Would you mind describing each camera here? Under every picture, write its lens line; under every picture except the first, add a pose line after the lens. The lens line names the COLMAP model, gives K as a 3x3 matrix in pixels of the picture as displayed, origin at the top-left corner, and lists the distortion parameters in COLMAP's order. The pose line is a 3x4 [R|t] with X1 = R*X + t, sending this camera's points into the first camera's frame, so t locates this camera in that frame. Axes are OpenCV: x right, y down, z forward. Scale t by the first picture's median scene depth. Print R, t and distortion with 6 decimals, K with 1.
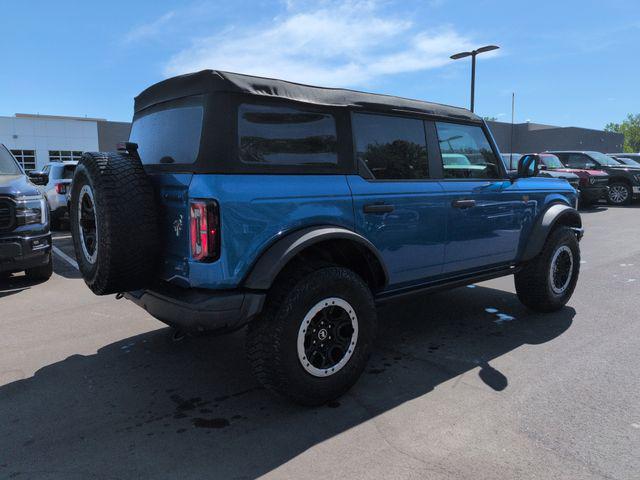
lens RADIAL K [[464.2, 0, 316.1], [0, 464.2, 229.8], [0, 0, 1]] dist [0.001237, -0.003869]
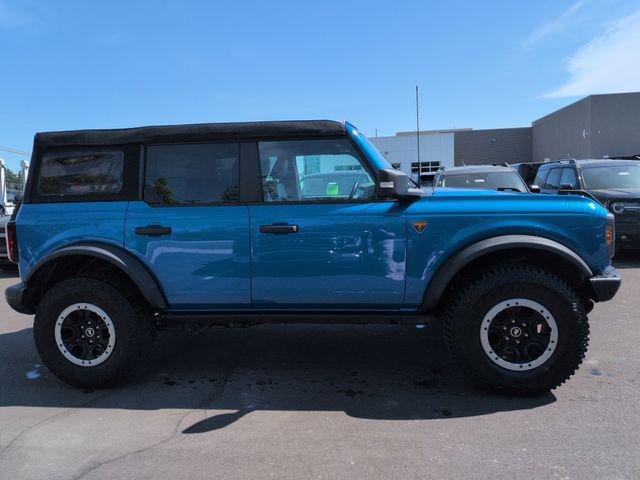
lens RADIAL K [[464.2, 0, 316.1], [0, 464.2, 229.8], [0, 0, 1]] dist [0.001237, -0.003869]
pose [[0.704013, 0.043495, -0.708854, 1.214470], [-0.051440, 0.998624, 0.010187, -0.084254], [0.708321, 0.029291, 0.705282, 0.511720]]
